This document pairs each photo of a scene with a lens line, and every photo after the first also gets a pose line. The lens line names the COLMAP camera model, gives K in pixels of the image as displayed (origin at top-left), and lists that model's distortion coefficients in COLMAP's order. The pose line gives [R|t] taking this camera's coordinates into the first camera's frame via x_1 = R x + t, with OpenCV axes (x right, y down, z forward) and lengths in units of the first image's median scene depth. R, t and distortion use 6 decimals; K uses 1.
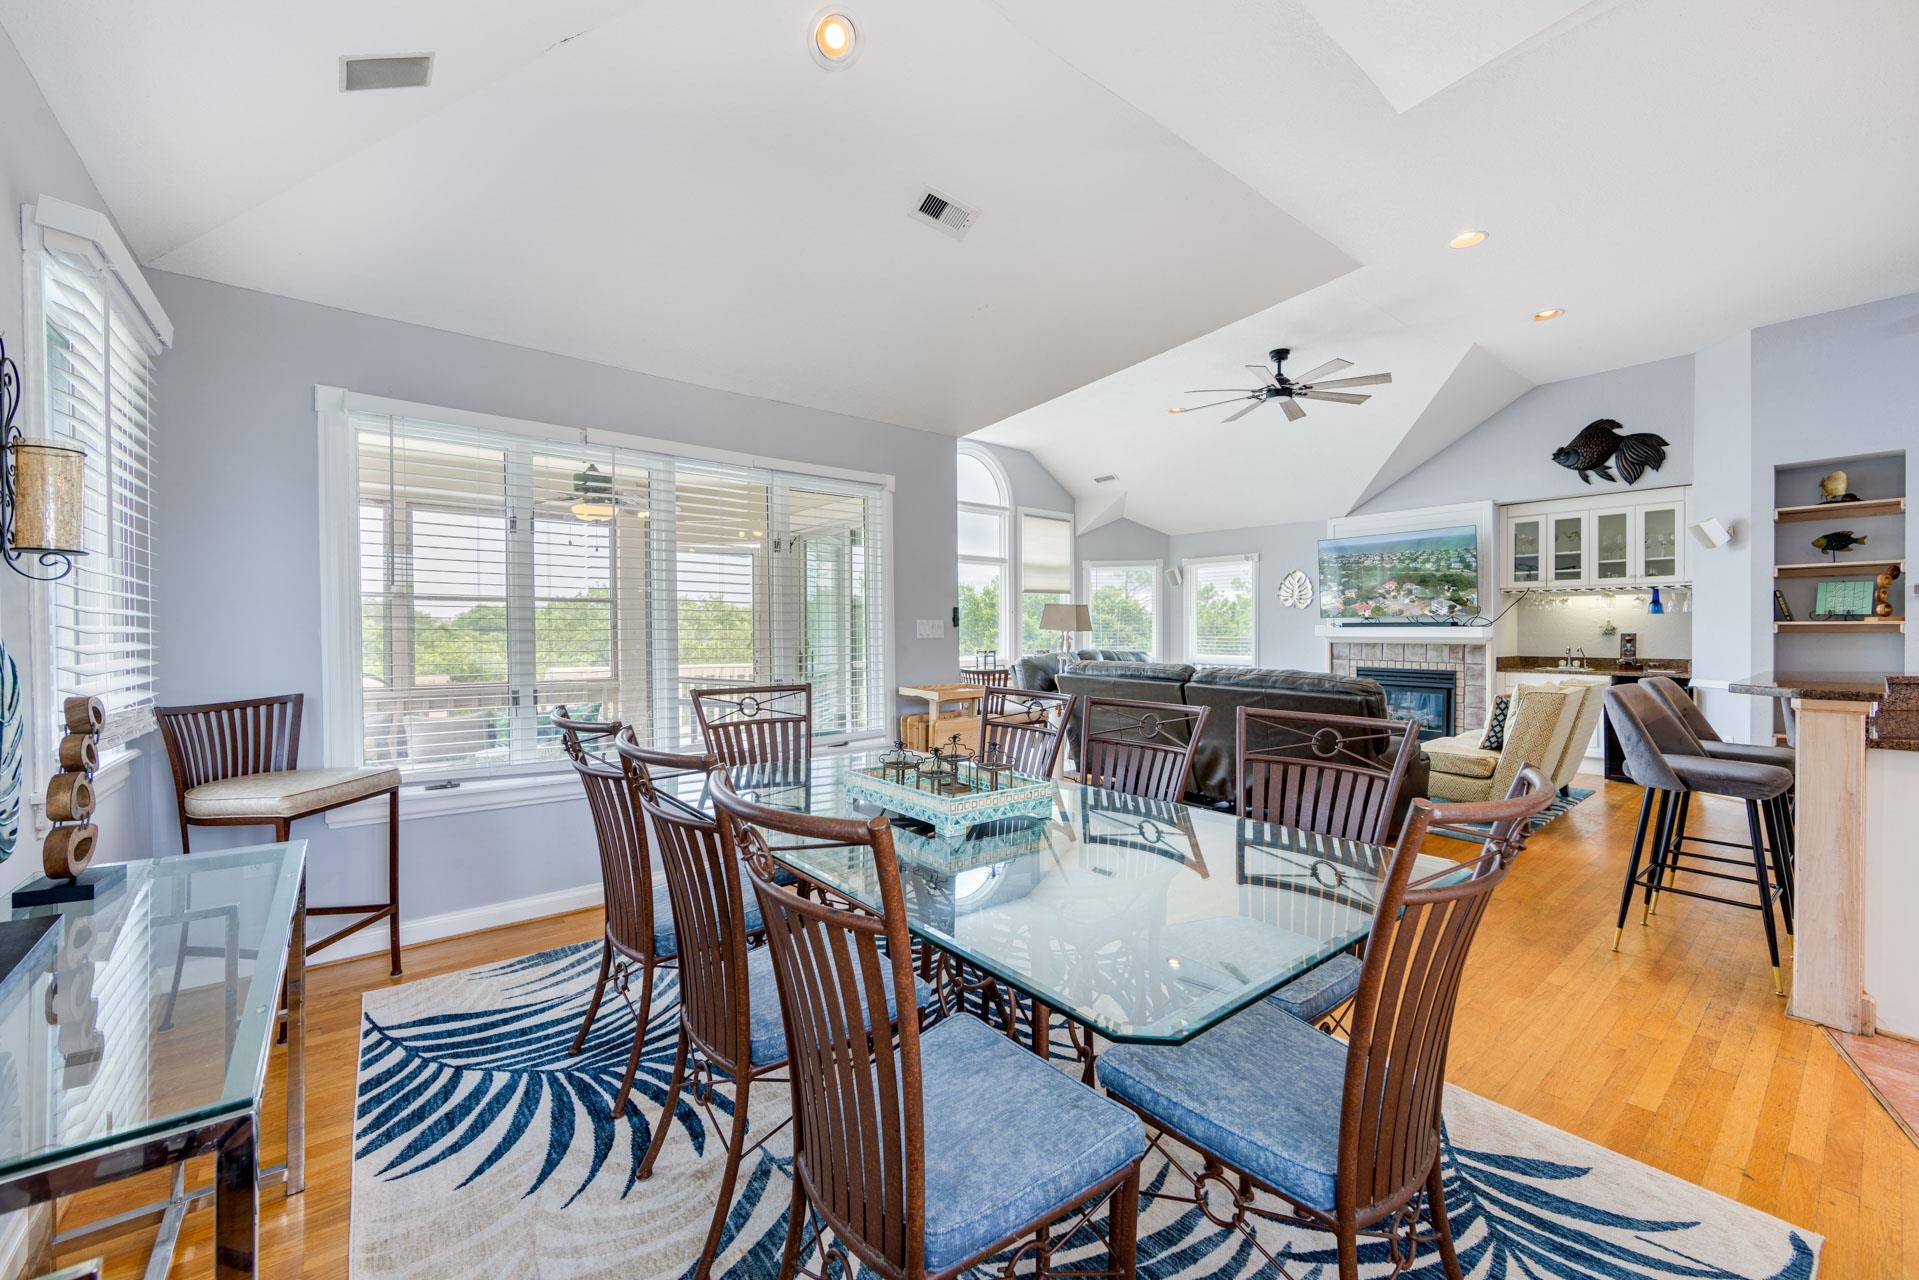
lens RADIAL K [[749.5, 0, 958.1], [0, 749.5, 637.7], [0, 0, 1]] dist [-0.003928, -0.000036]
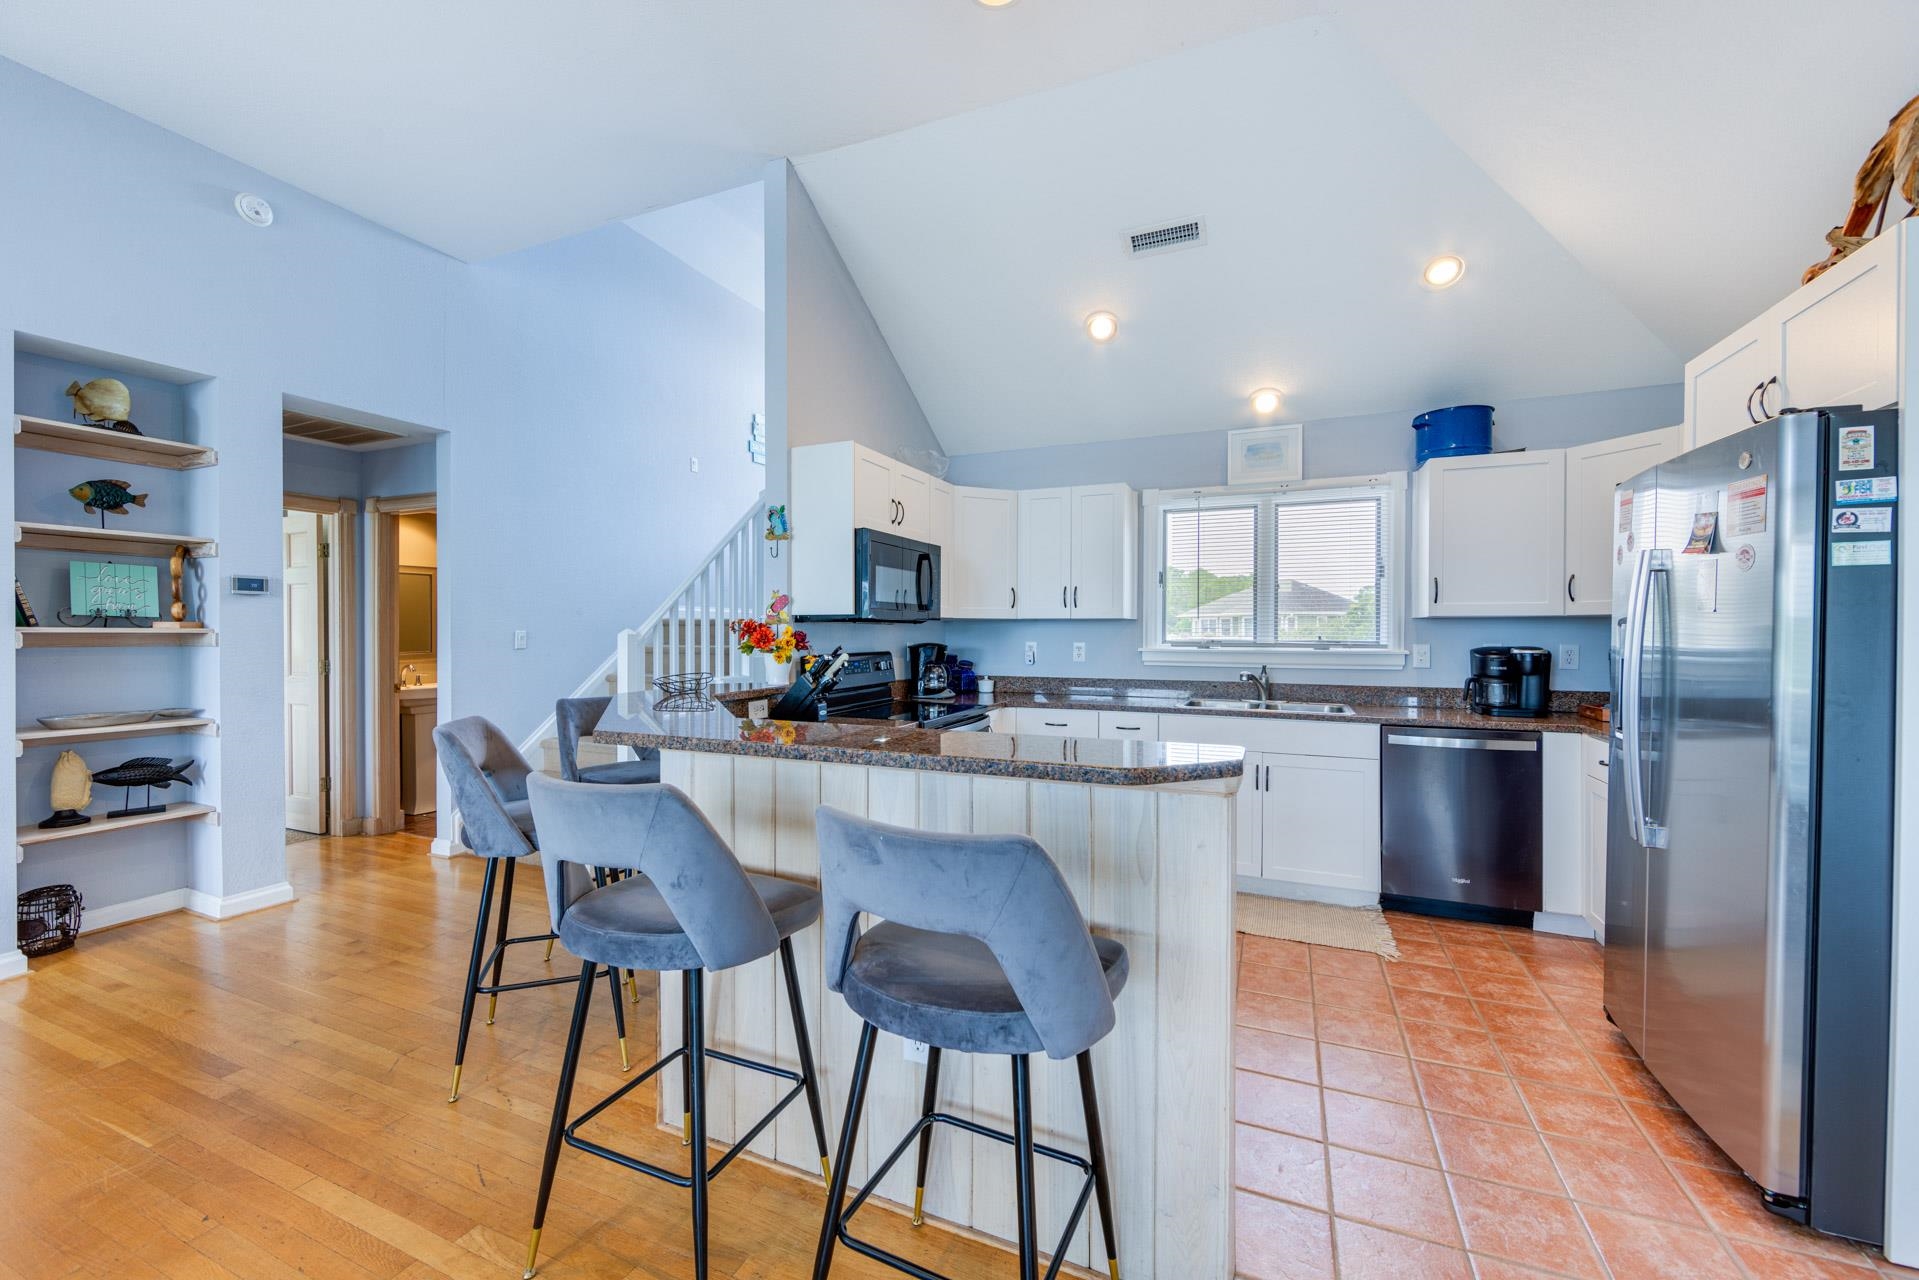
lens RADIAL K [[749.5, 0, 959.7], [0, 749.5, 636.7], [0, 0, 1]] dist [-0.003928, -0.000036]
pose [[-0.467398, -0.004784, 0.884034, 0.247962], [0.006544, 0.999939, 0.008872, -0.012128], [-0.884023, 0.009932, -0.467339, 0.514674]]
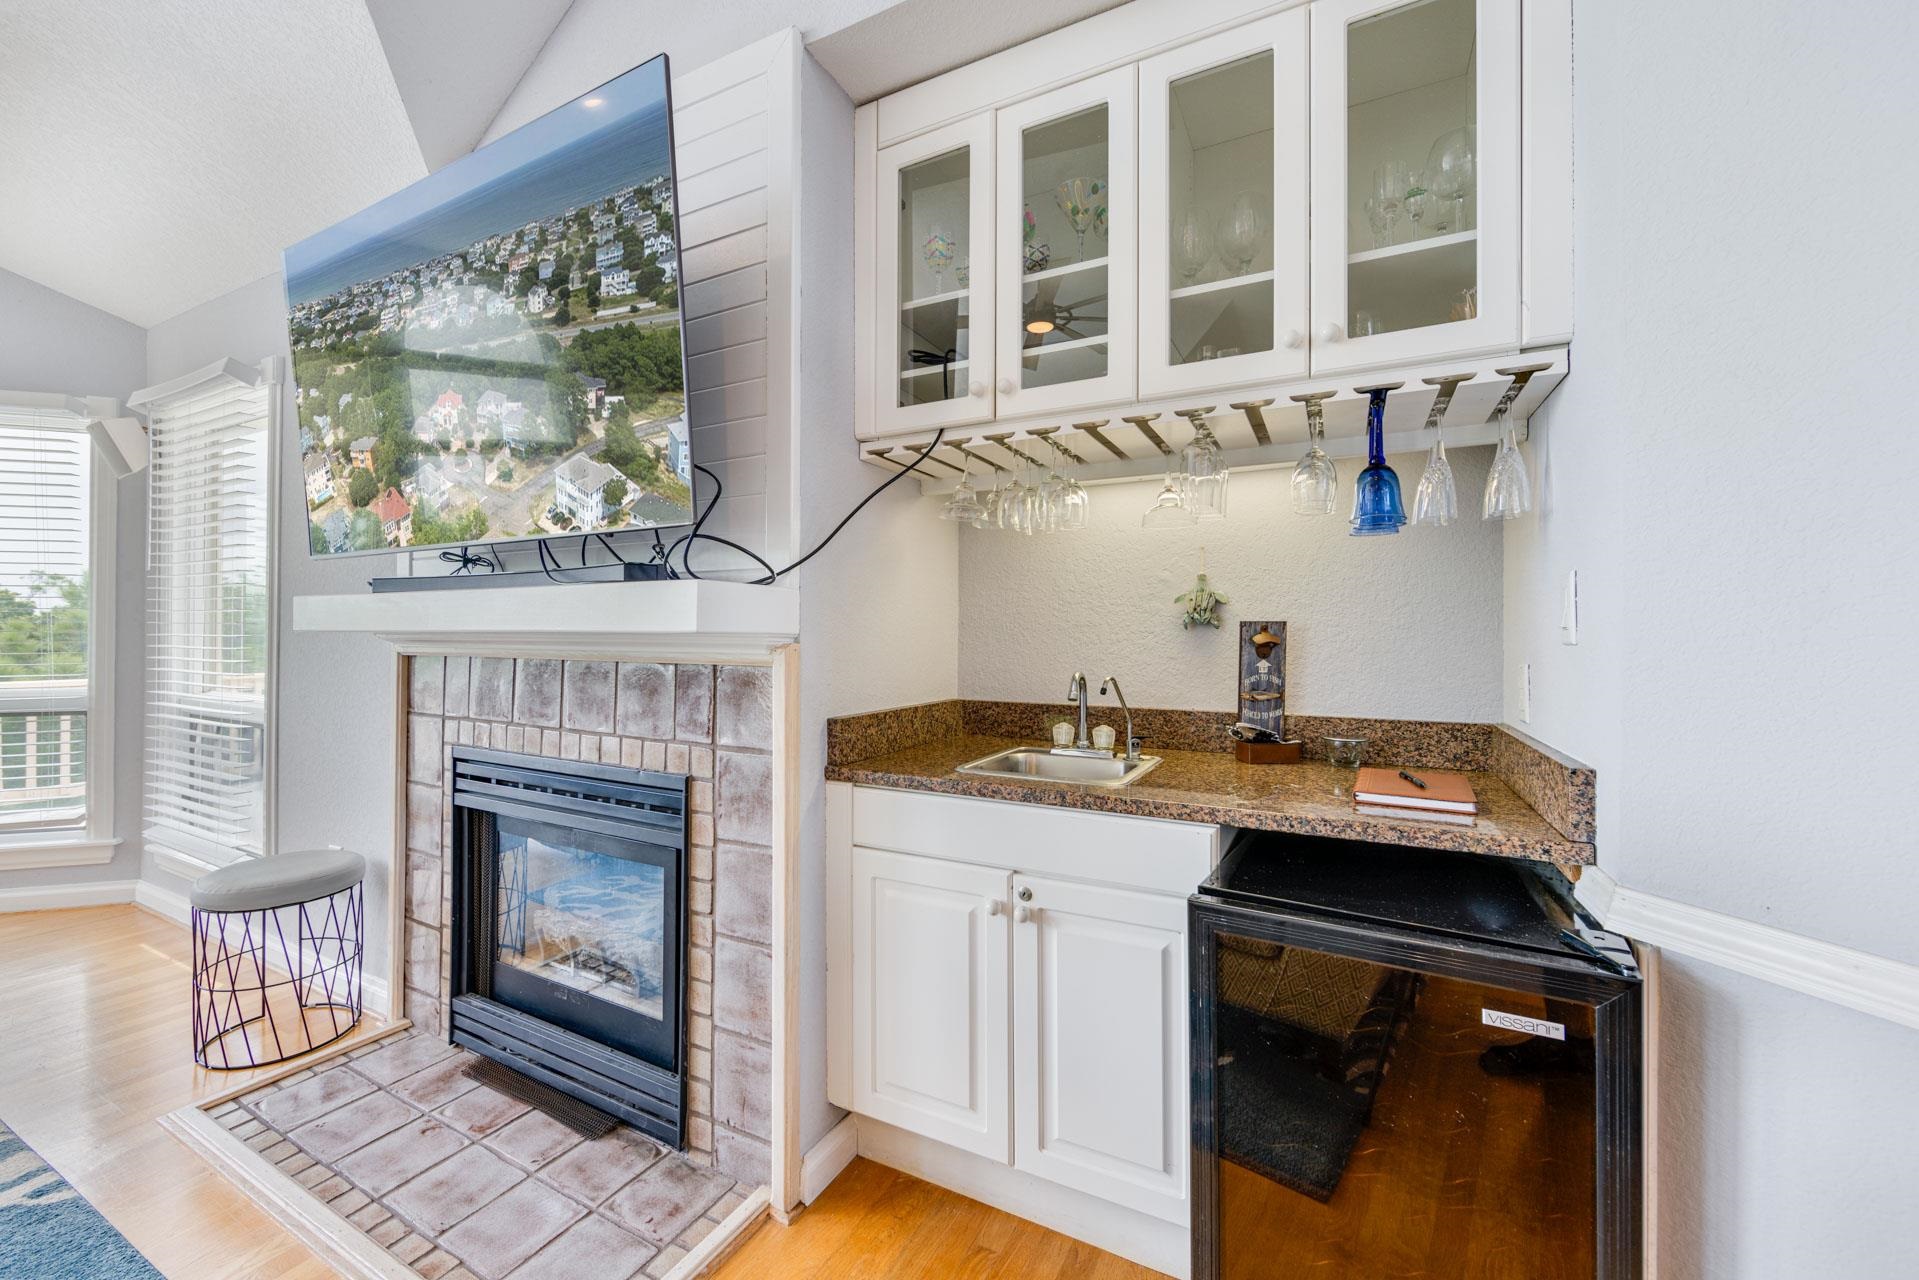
lens RADIAL K [[749.5, 0, 955.2], [0, 749.5, 633.6], [0, 0, 1]] dist [-0.003928, -0.000036]
pose [[0.913606, 0.001181, 0.406599, 0.678529], [0.000099, 0.999995, -0.003127, -0.000523], [-0.406600, 0.002897, 0.913602, 0.788120]]
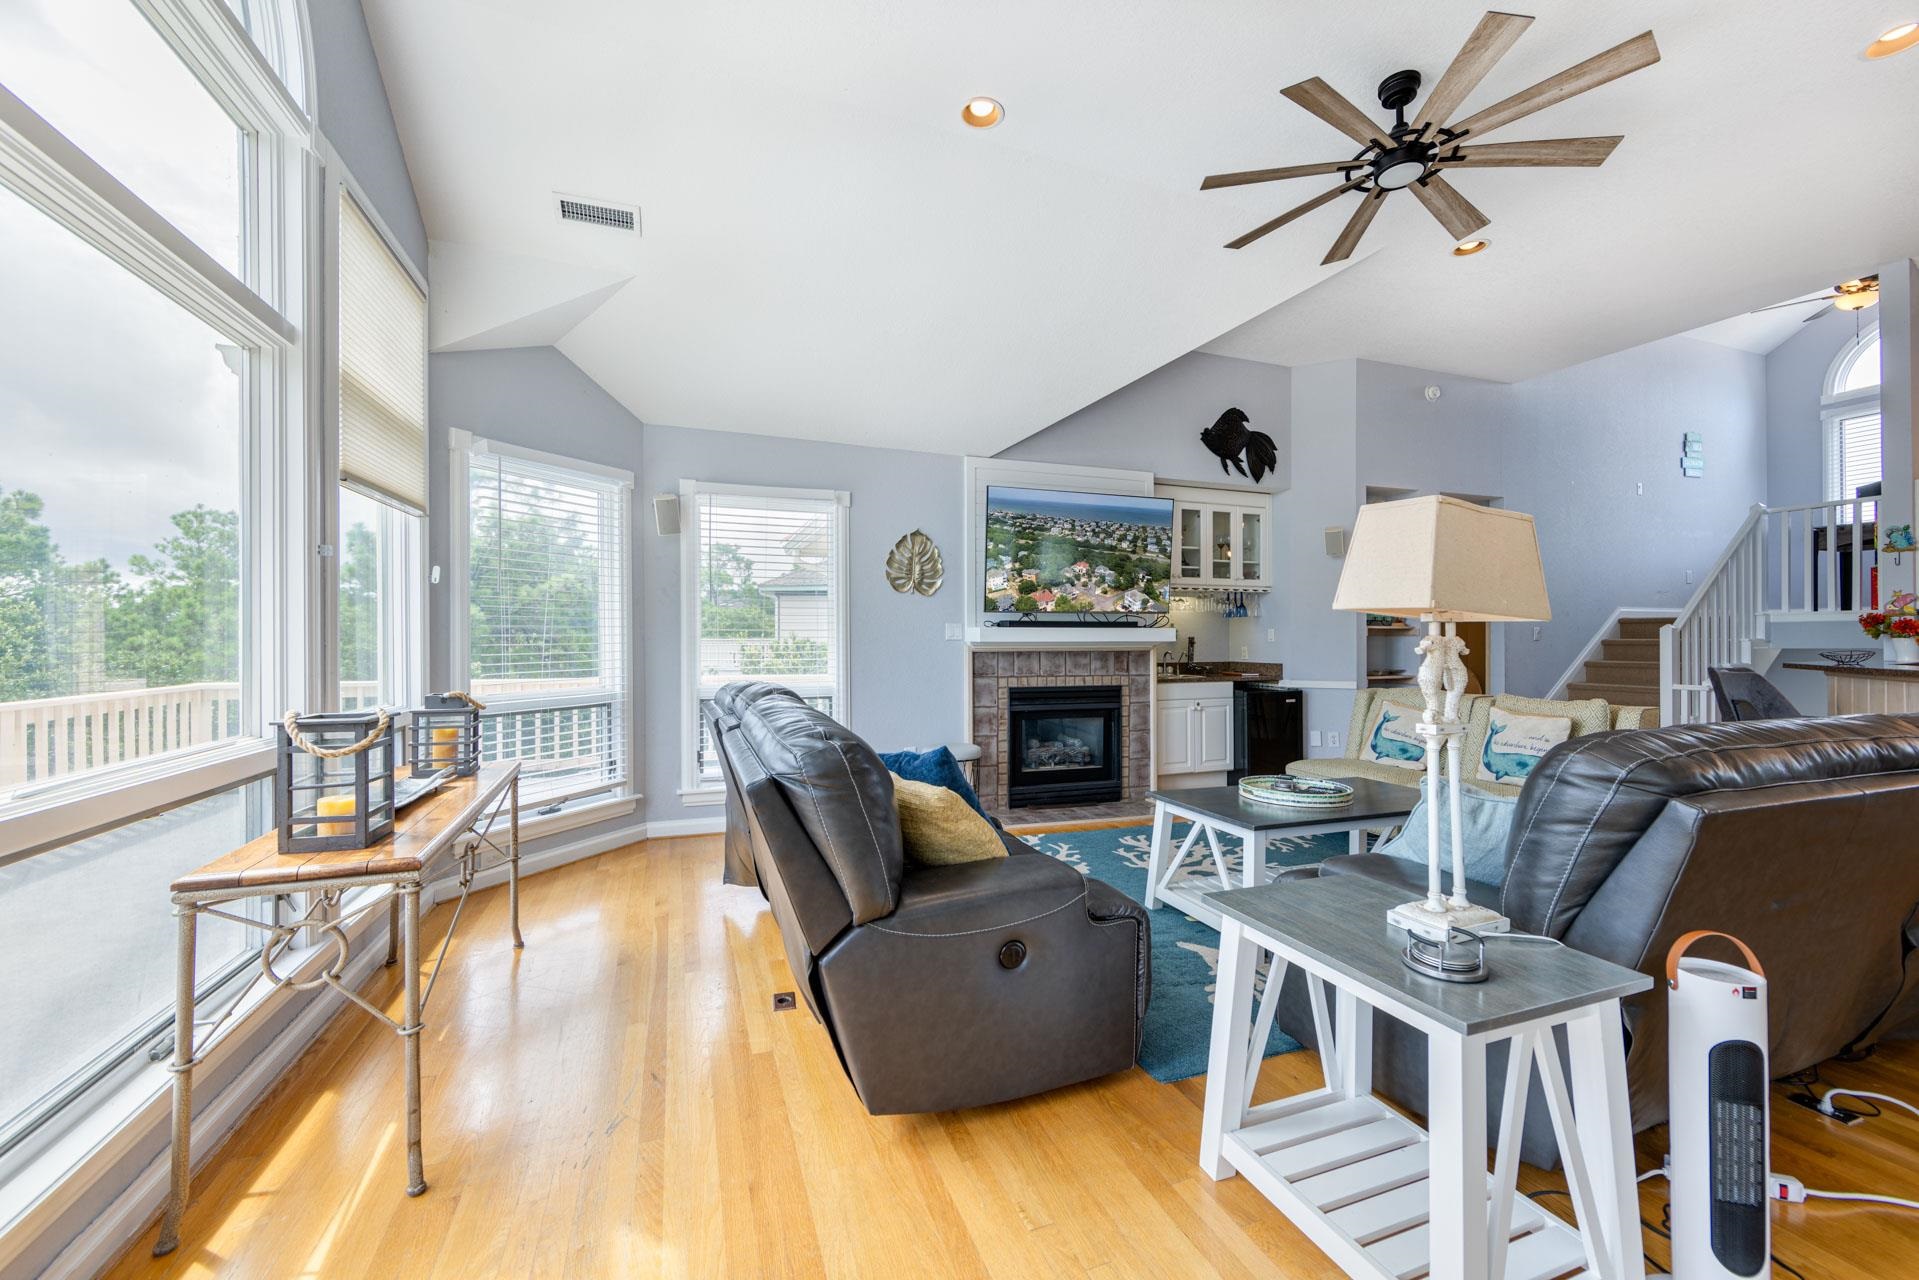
lens RADIAL K [[749.5, 0, 957.7], [0, 749.5, 638.4], [0, 0, 1]] dist [-0.003928, -0.000036]
pose [[0.314365, 0.001274, 0.949301, -0.127626], [0.009195, 0.999948, -0.004386, -0.002421], [-0.949258, 0.010107, 0.314337, 0.964074]]
